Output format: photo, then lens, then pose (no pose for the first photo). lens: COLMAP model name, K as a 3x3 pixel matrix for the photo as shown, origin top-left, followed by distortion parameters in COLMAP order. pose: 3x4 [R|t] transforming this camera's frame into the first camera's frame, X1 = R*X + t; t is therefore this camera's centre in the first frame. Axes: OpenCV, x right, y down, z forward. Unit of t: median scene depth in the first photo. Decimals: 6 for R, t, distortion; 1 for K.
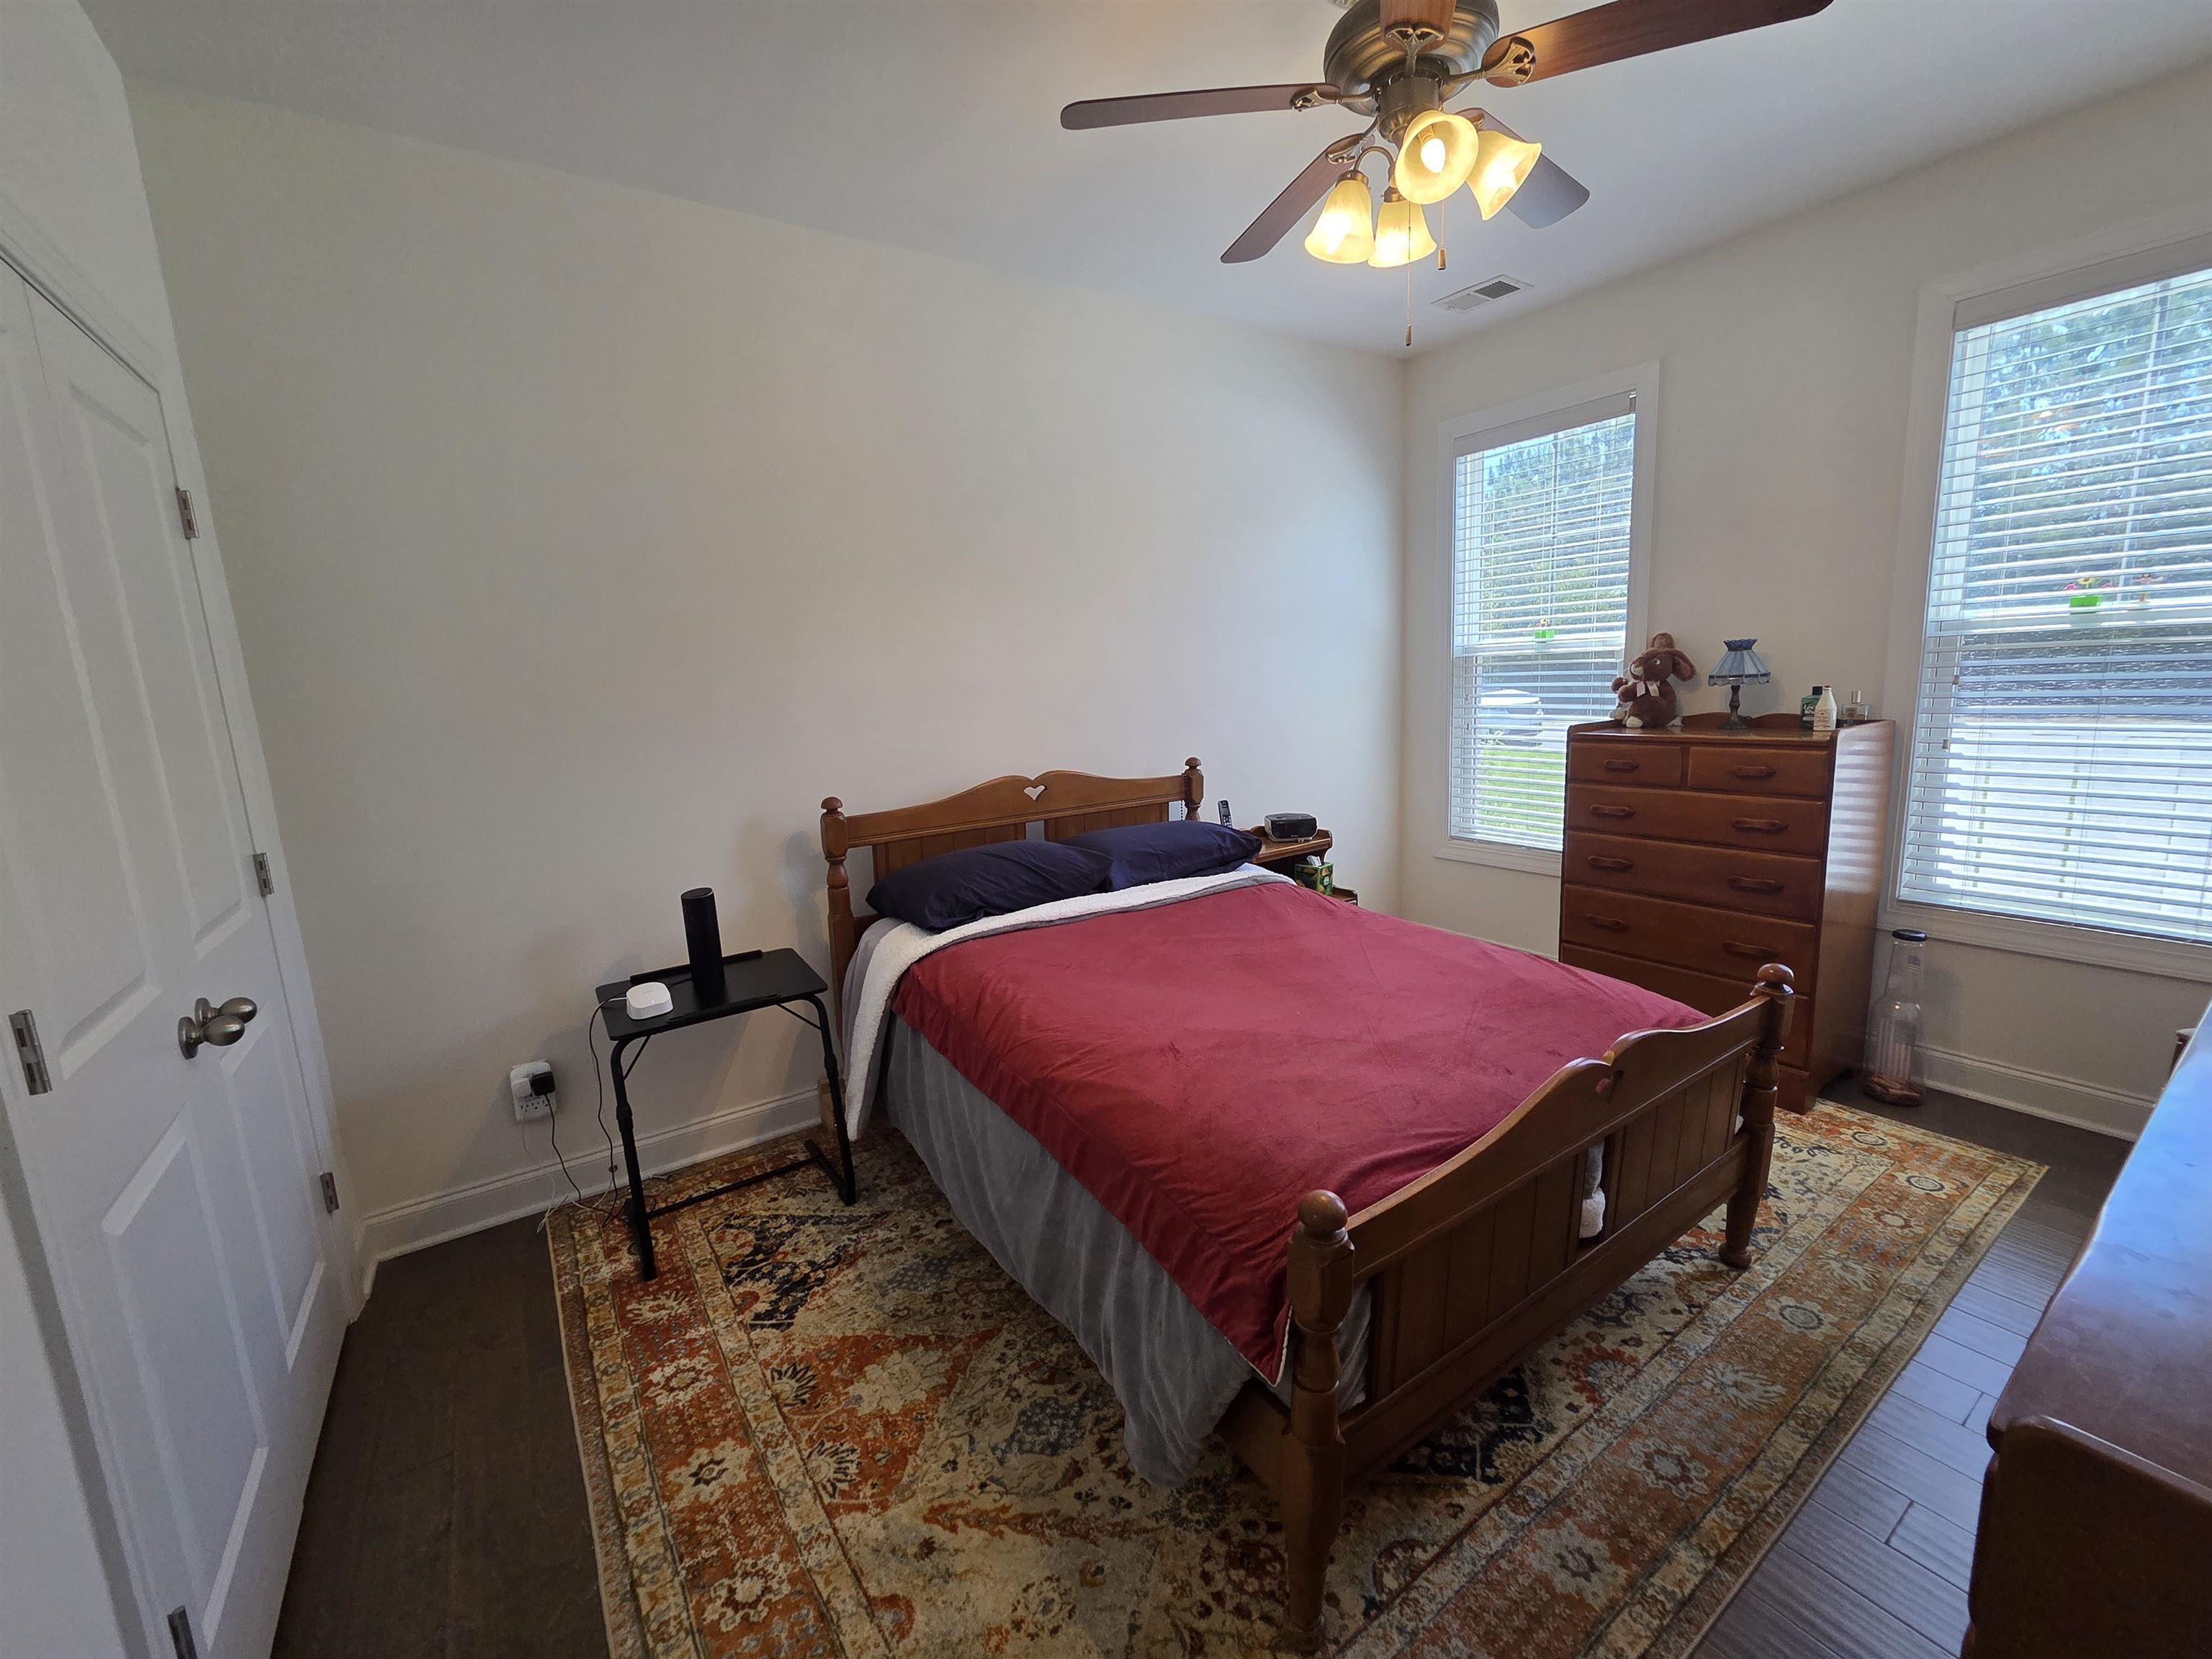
lens RADIAL K [[898.8, 0, 1124.0], [0, 898.8, 825.5], [0, 0, 1]] dist [-0.000944, 0.000073]
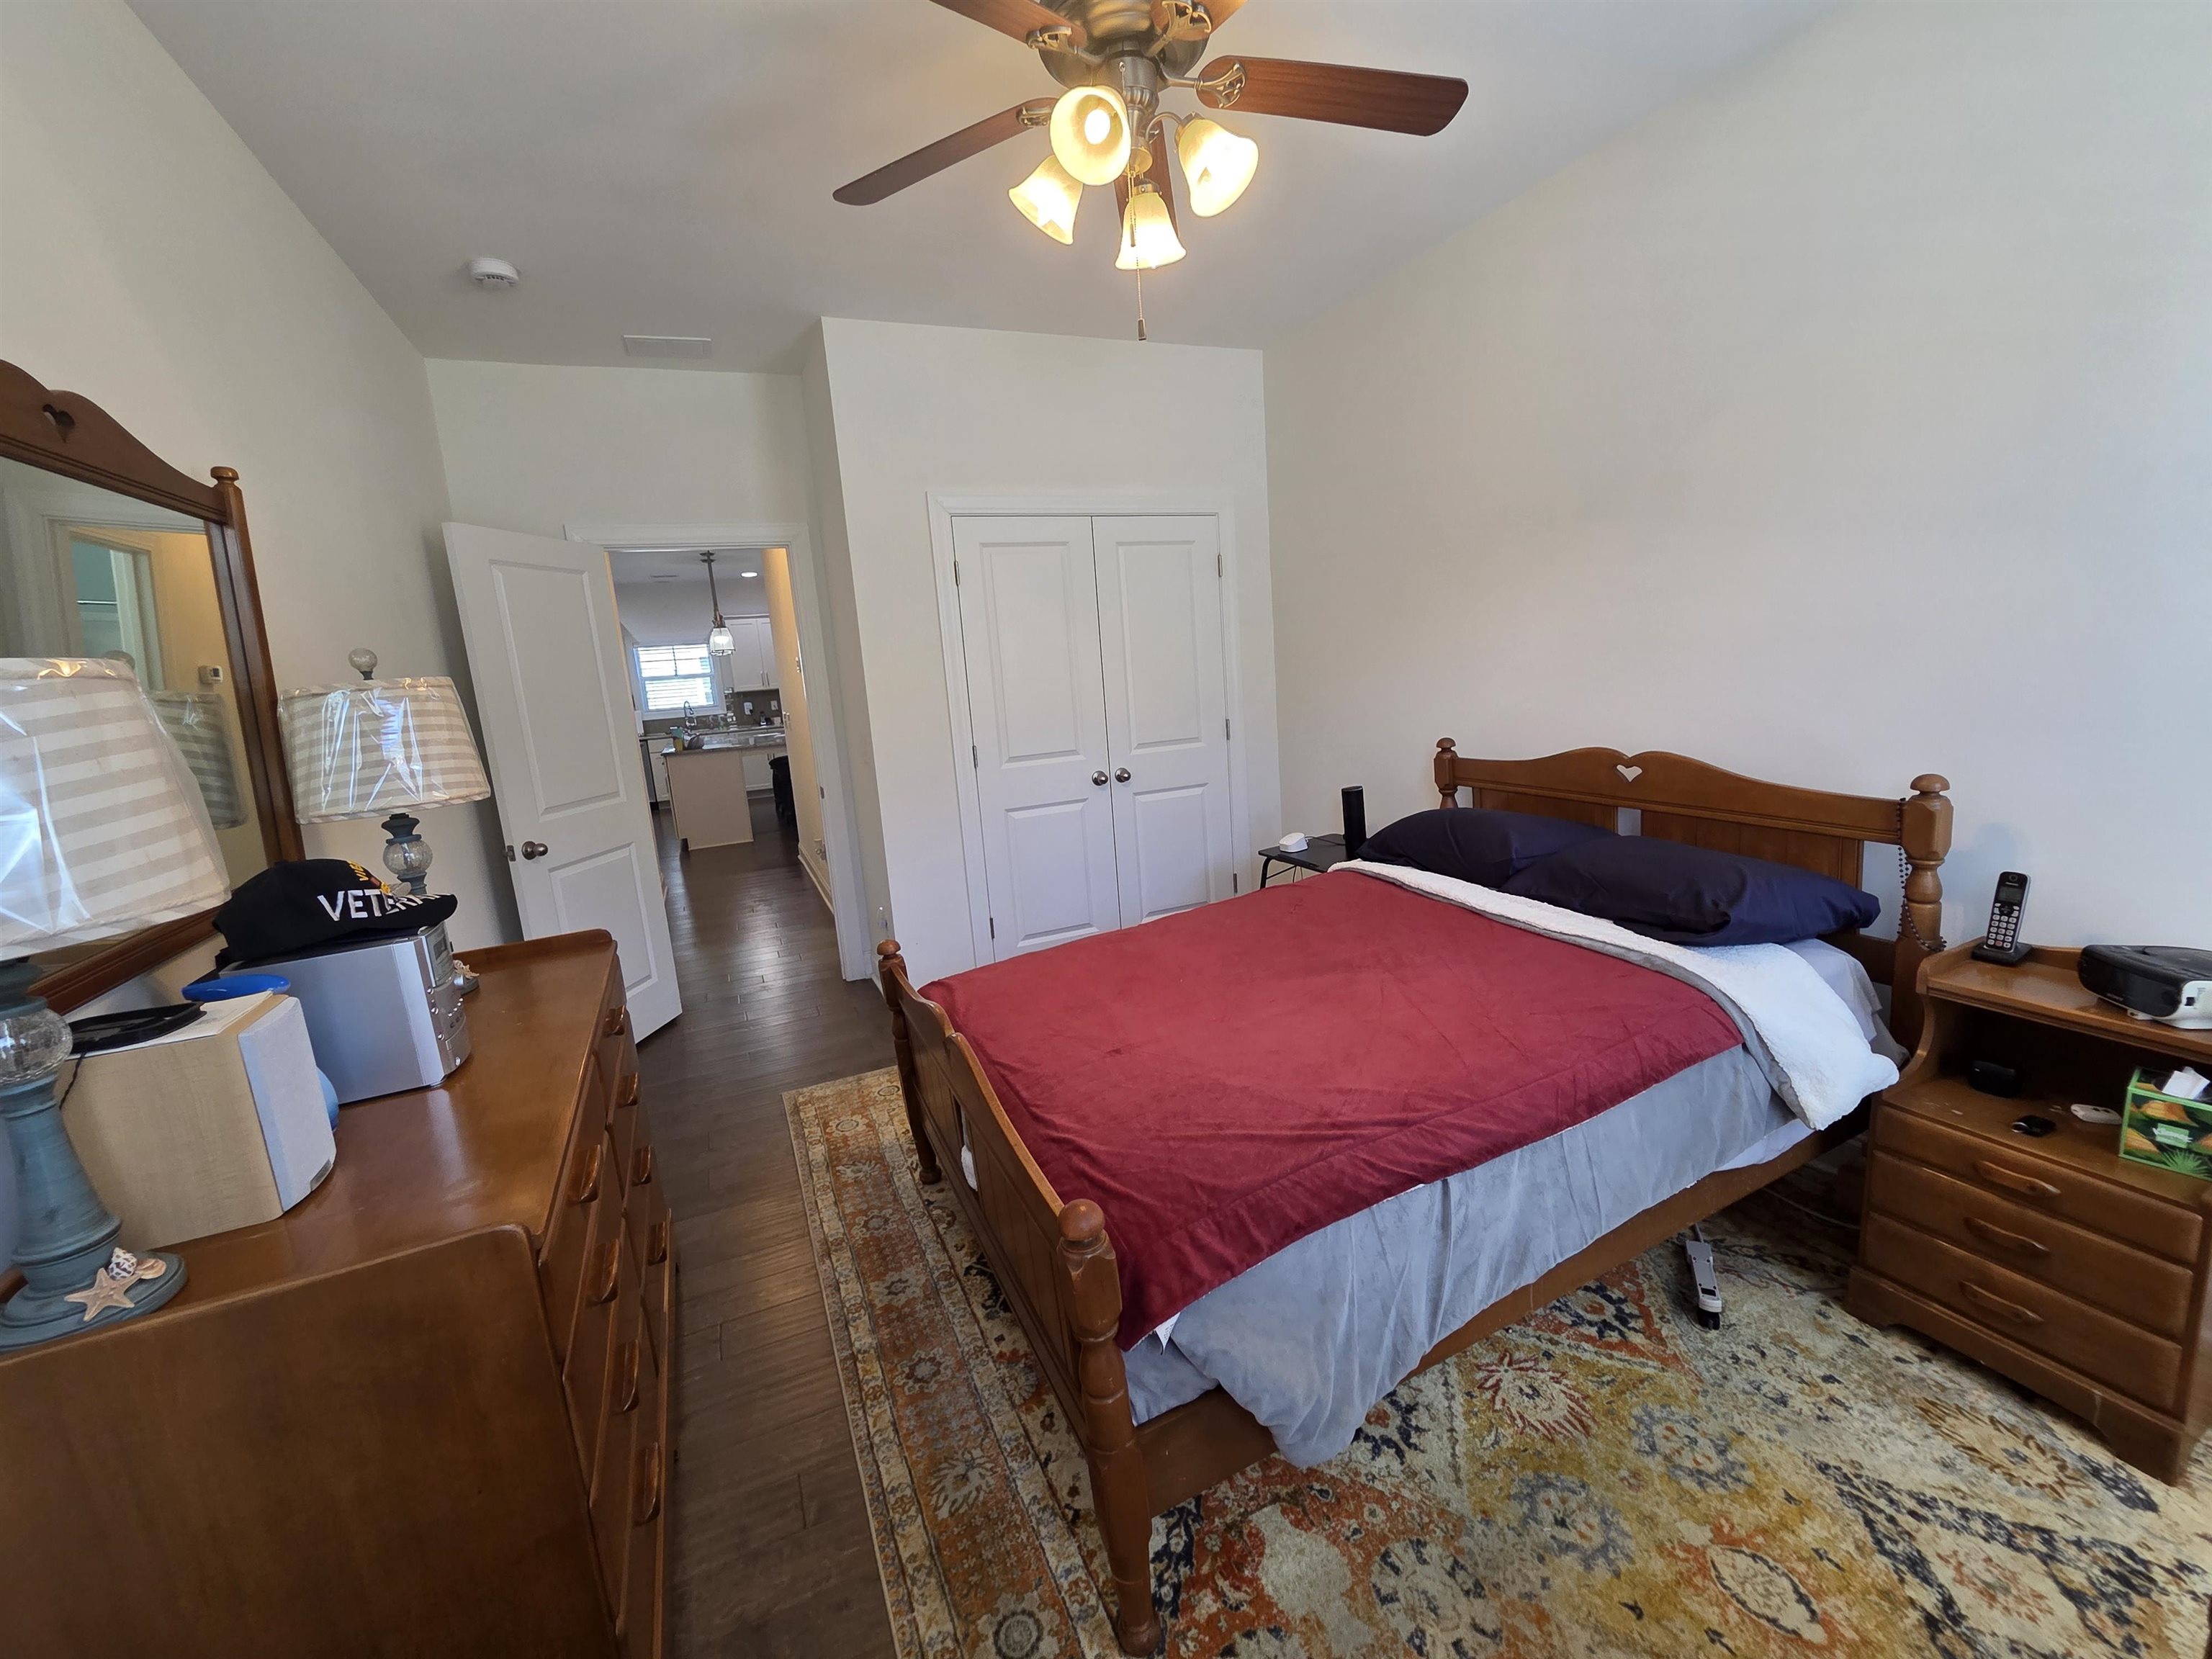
lens RADIAL K [[898.8, 0, 1124.0], [0, 898.8, 825.5], [0, 0, 1]] dist [-0.000944, 0.000073]
pose [[-0.158728, 0.240537, -0.957574, 1.371640], [-0.088538, 0.962494, 0.256449, -0.285969], [0.983344, 0.125488, -0.131478, 1.184130]]
